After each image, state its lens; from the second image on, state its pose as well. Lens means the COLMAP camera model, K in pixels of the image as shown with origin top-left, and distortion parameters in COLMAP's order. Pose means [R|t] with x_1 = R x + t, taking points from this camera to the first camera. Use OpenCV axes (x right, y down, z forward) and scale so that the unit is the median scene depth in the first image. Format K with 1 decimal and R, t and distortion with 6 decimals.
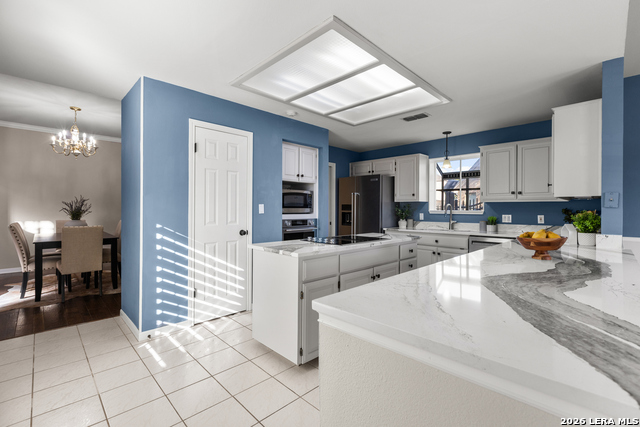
lens RADIAL K [[286.2, 0, 318.6], [0, 286.2, 209.6], [0, 0, 1]] dist [0.004292, 0.000287]
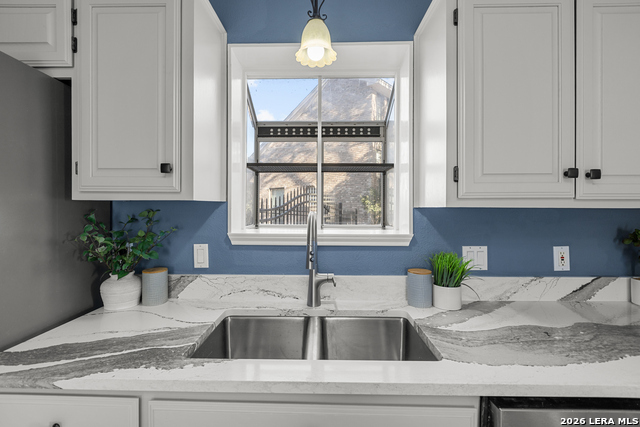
lens RADIAL K [[286.2, 0, 318.0], [0, 286.2, 209.2], [0, 0, 1]] dist [0.004292, 0.000287]
pose [[0.718734, -0.004497, 0.695271, 0.254019], [0.002468, 0.999989, 0.003916, -0.020969], [-0.695281, -0.001098, 0.718737, 0.738656]]
